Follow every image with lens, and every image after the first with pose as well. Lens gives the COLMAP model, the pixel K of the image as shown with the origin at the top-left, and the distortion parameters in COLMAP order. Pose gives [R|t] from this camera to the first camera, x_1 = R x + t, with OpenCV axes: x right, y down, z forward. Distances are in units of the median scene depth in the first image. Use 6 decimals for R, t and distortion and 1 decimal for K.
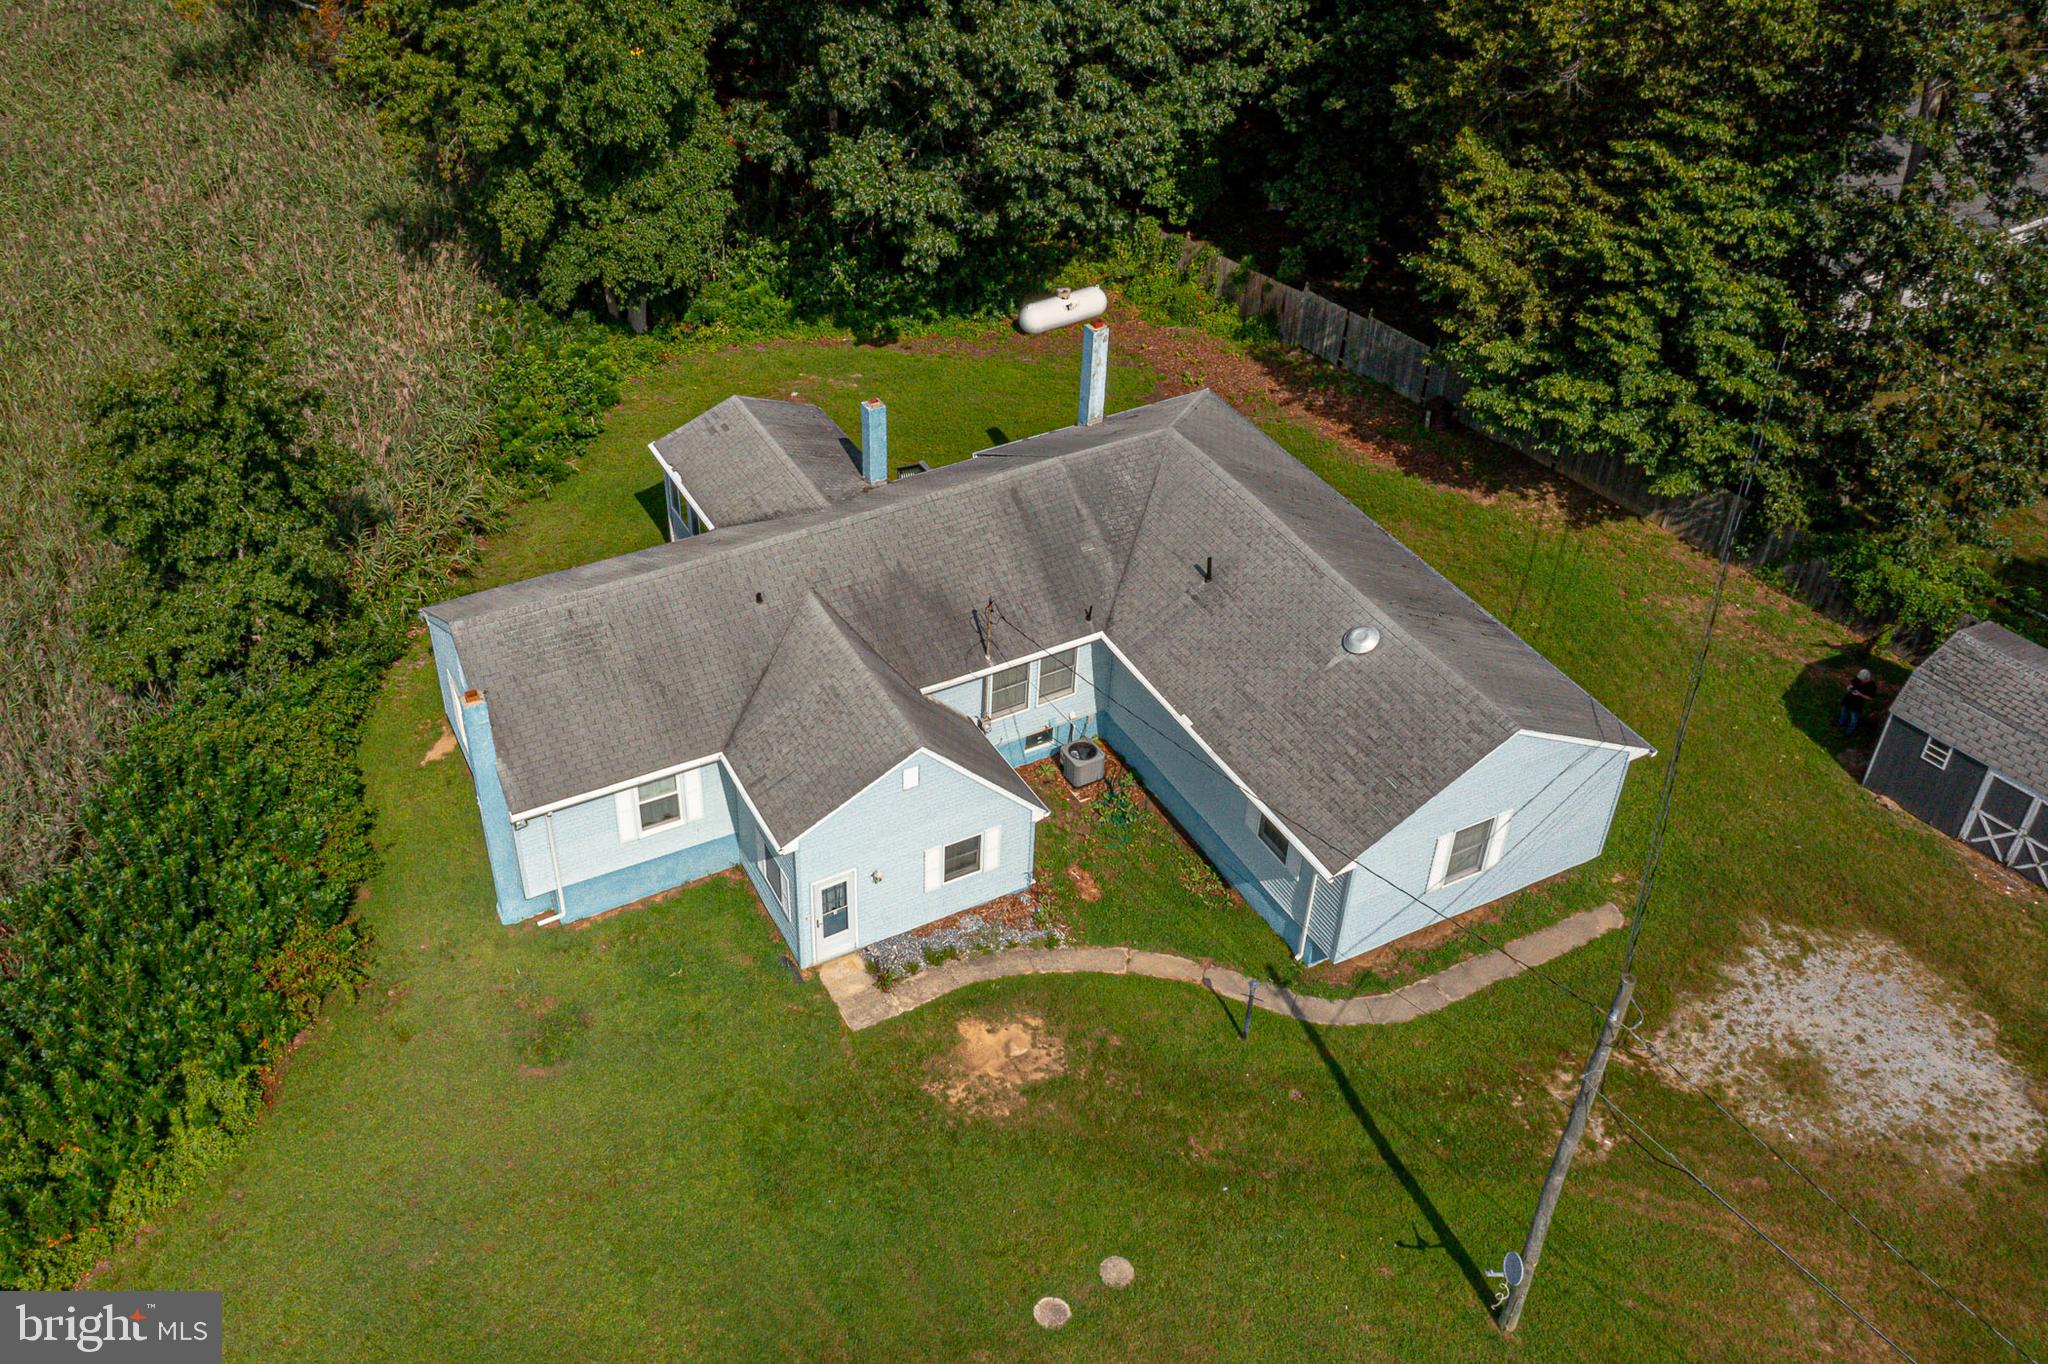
lens RADIAL K [[1840.8, 0, 900.1], [0, 1840.8, 637.6], [0, 0, 1]] dist [0.007805, -0.007664]
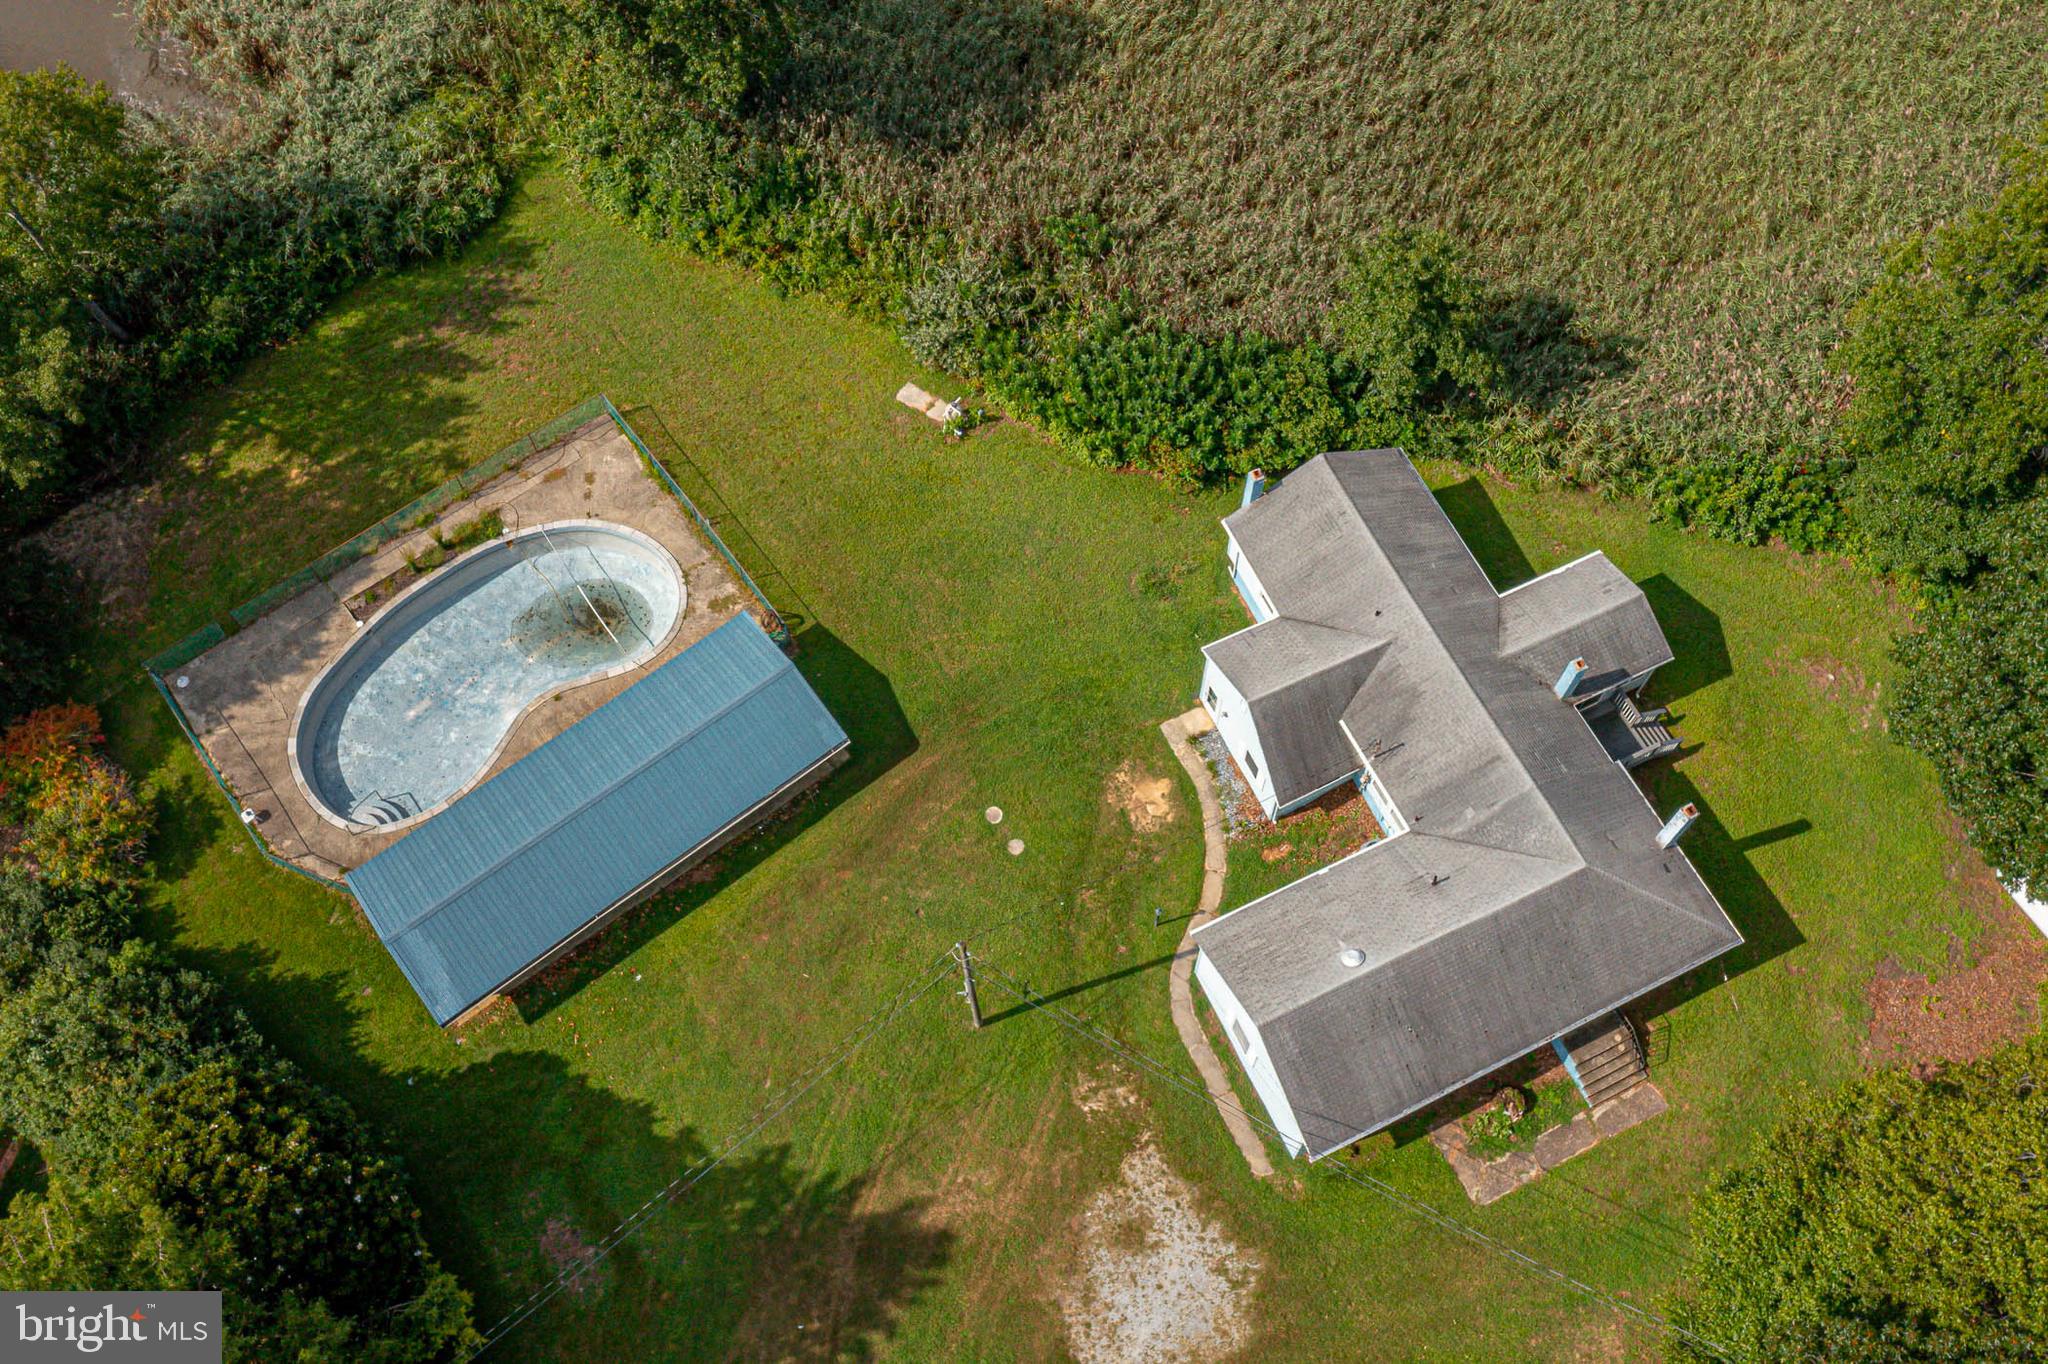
lens RADIAL K [[1840.8, 0, 976.1], [0, 1840.8, 620.8], [0, 0, 1]] dist [0.007805, -0.007664]
pose [[-0.027804, 0.891572, -0.452025, 0.666511], [-0.587196, 0.351389, 0.729196, -0.983196], [0.808967, 0.285702, 0.513757, -0.128924]]
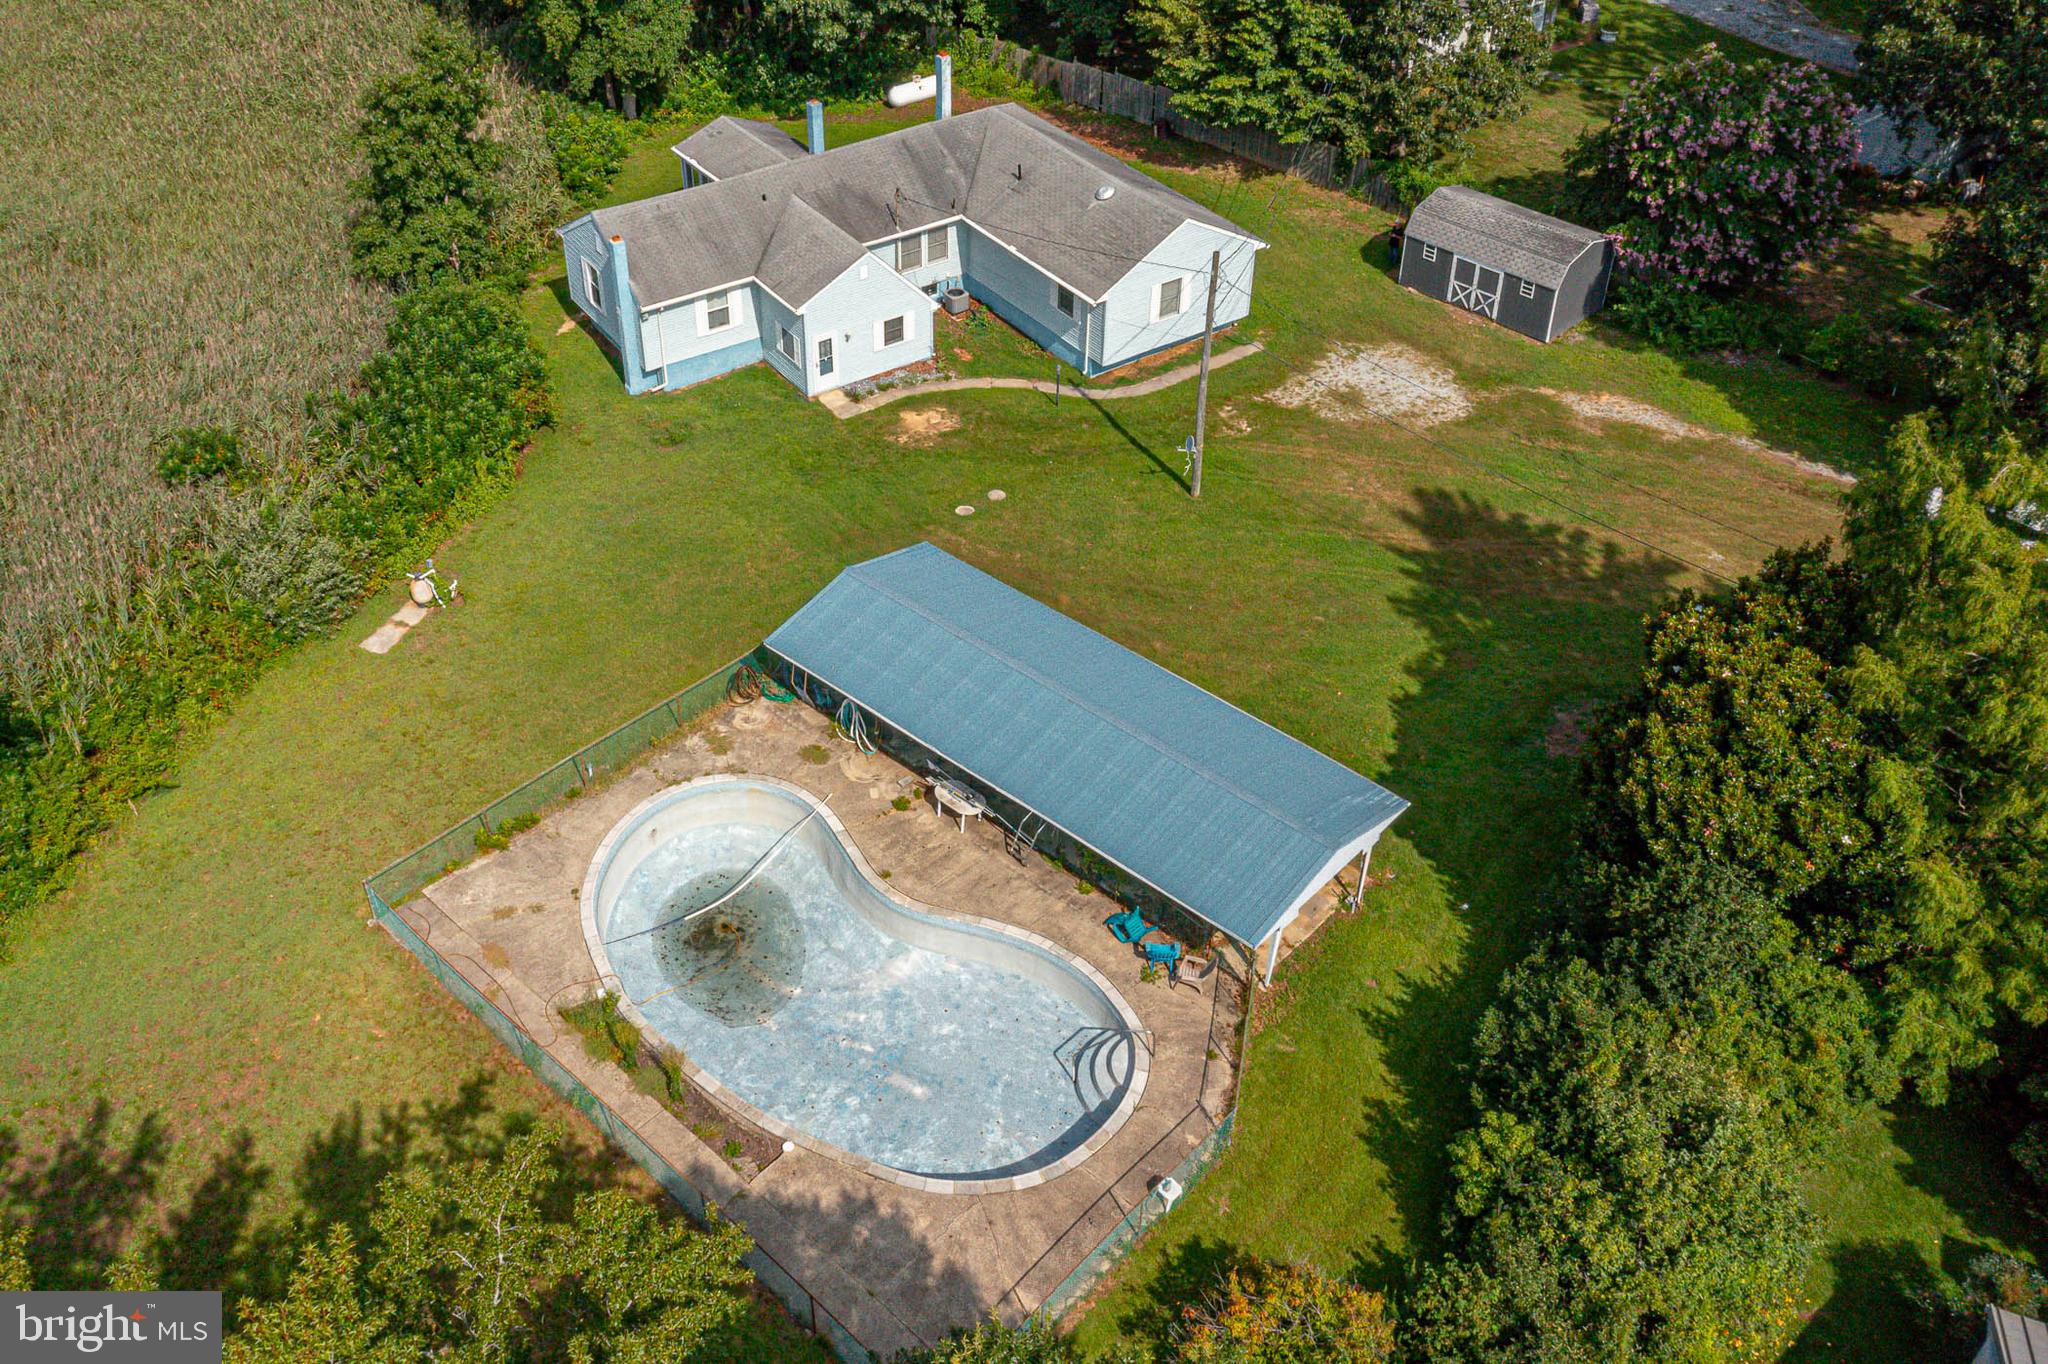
lens RADIAL K [[1840.8, 0, 947.3], [0, 1840.8, 639.7], [0, 0, 1]] dist [0.007805, -0.007664]
pose [[0.991358, -0.080421, 0.103645, -0.116340], [0.080142, 0.996760, 0.006862, 0.387252], [-0.103861, 0.001504, 0.994591, -0.726328]]
